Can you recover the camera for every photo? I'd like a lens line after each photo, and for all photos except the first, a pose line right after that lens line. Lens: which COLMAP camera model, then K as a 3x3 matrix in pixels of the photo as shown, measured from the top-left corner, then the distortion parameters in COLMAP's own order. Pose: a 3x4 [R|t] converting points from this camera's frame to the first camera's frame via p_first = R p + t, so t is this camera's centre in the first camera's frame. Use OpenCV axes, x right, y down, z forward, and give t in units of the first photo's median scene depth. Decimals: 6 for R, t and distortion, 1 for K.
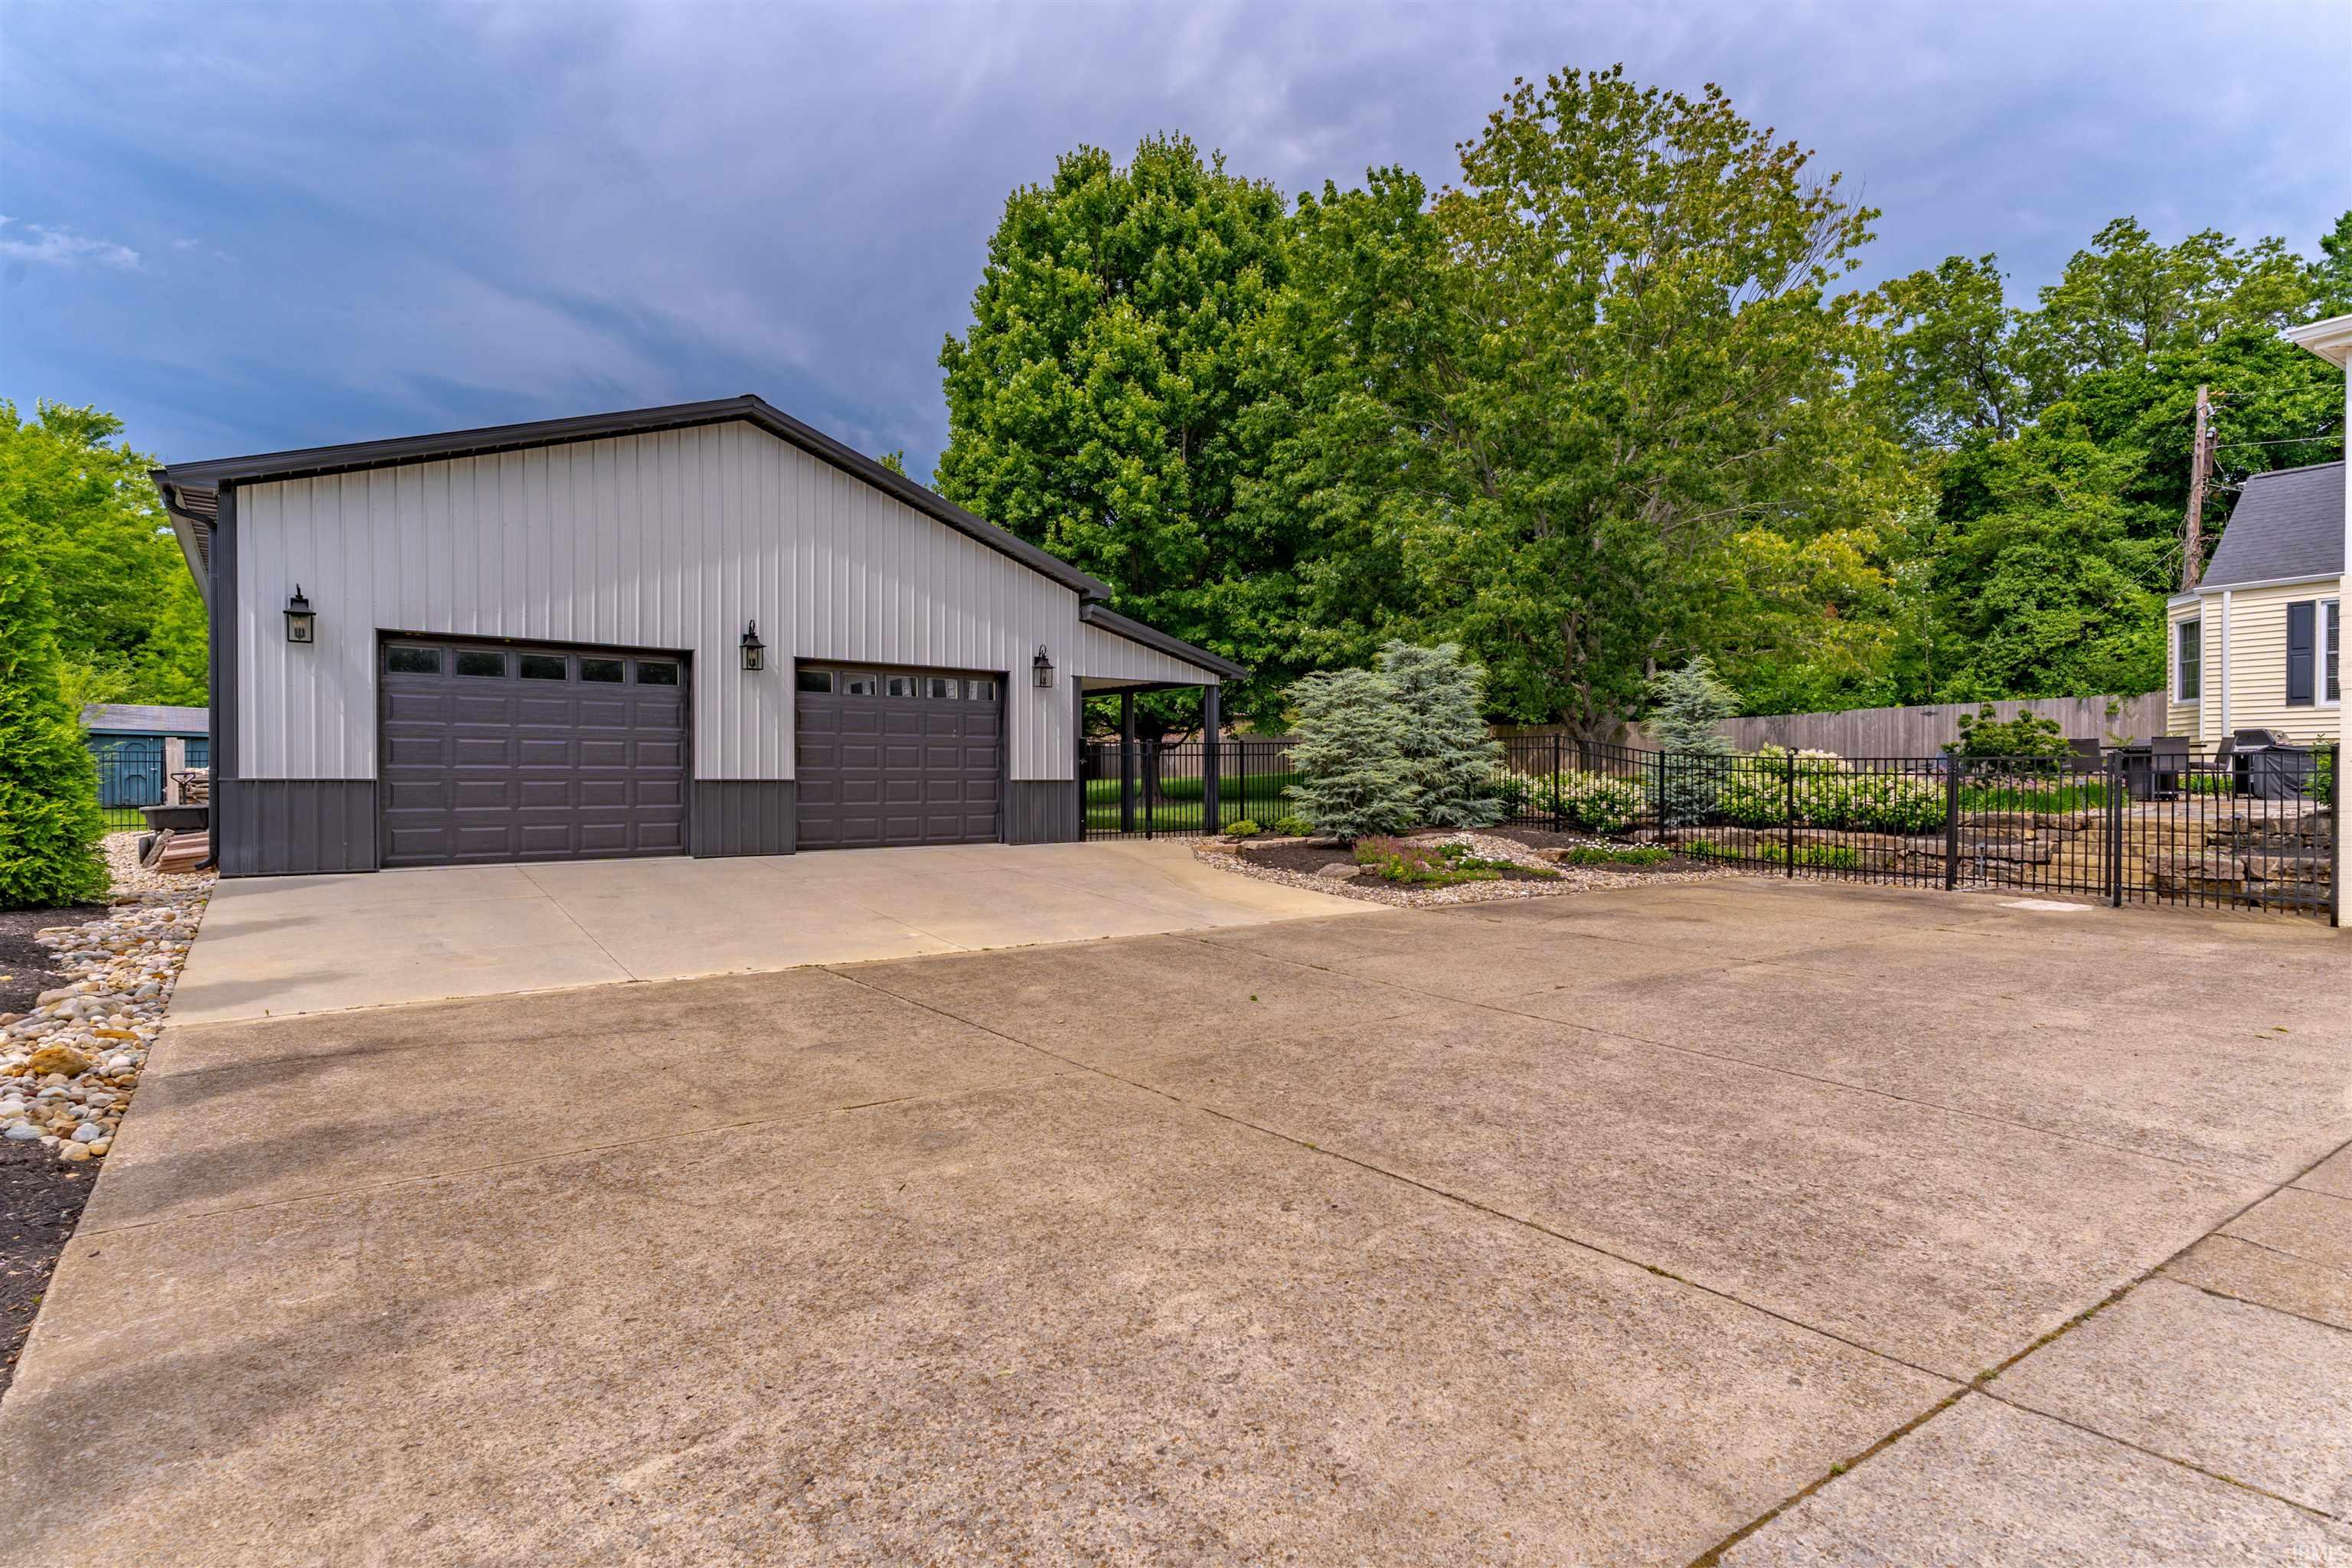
lens RADIAL K [[1140.1, 0, 1178.7], [0, 1140.1, 790.1], [0, 0, 1]] dist [0.004006, 0.000647]
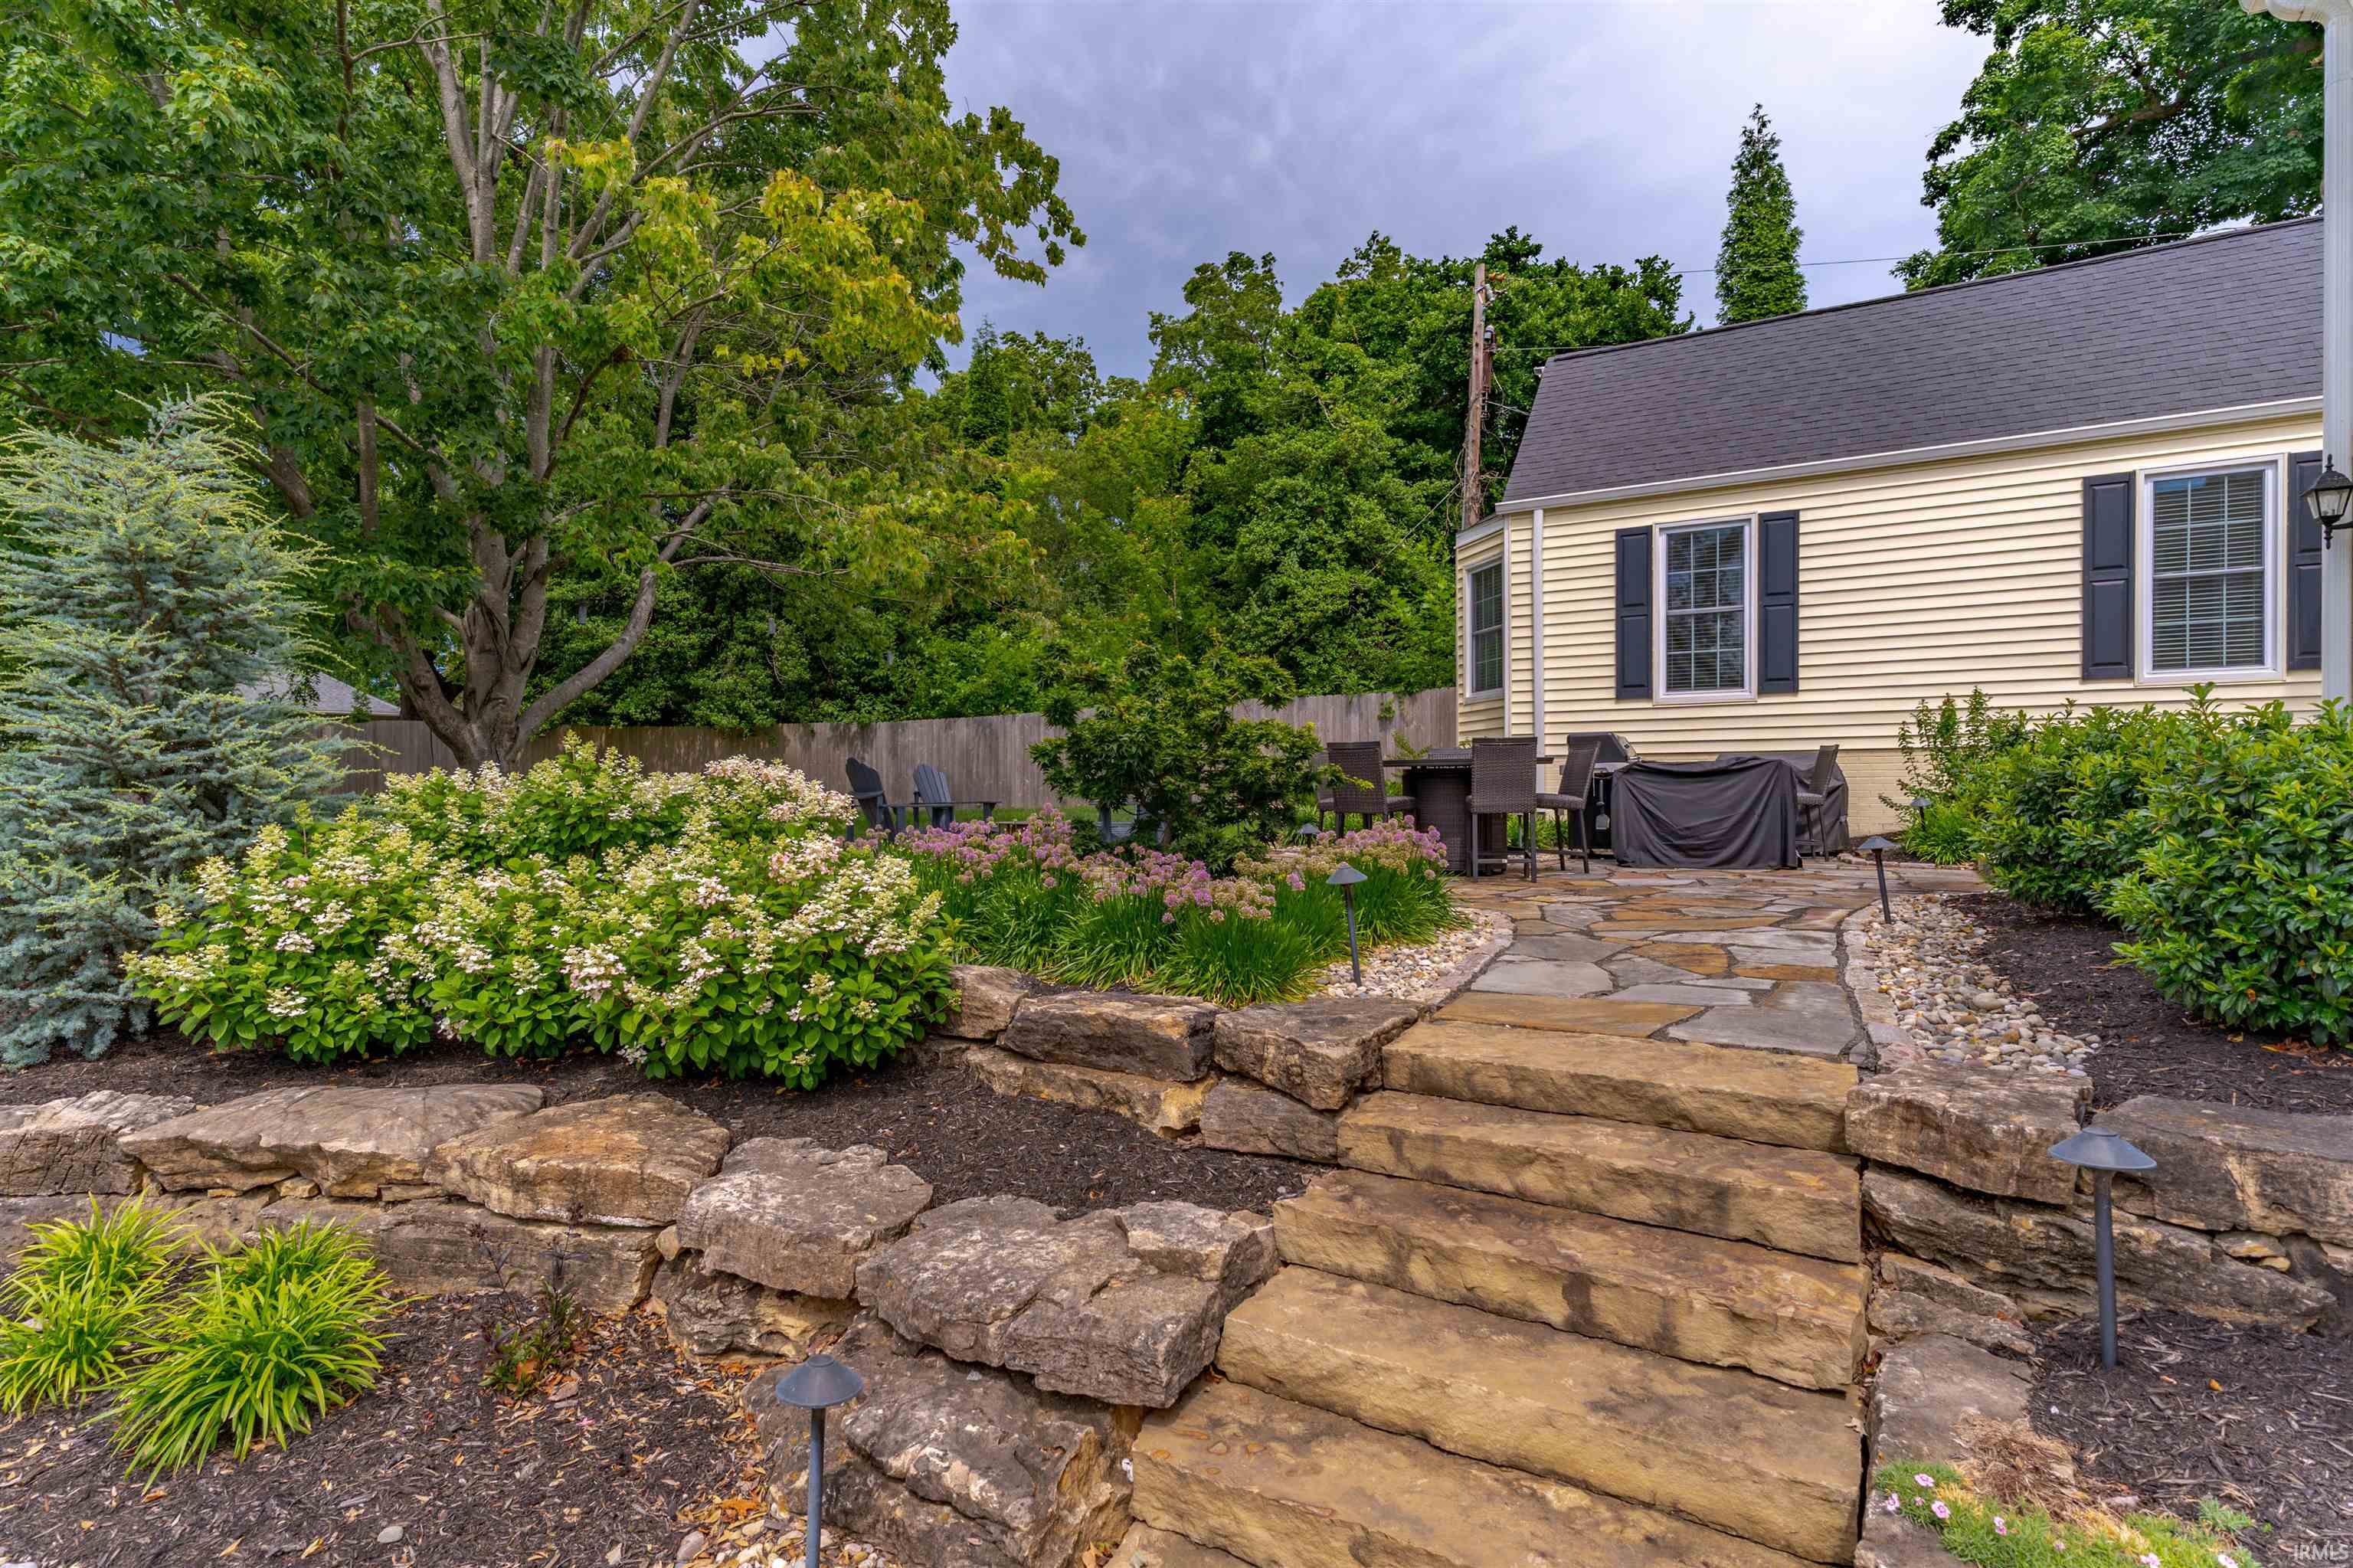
lens RADIAL K [[1140.6, 0, 1174.4], [0, 1140.6, 787.5], [0, 0, 1]] dist [0.004006, 0.000647]
pose [[0.870768, 0.008428, 0.491621, 0.355947], [0.003005, 0.999743, -0.022461, -0.010564], [-0.491684, 0.021036, 0.870519, 0.450786]]
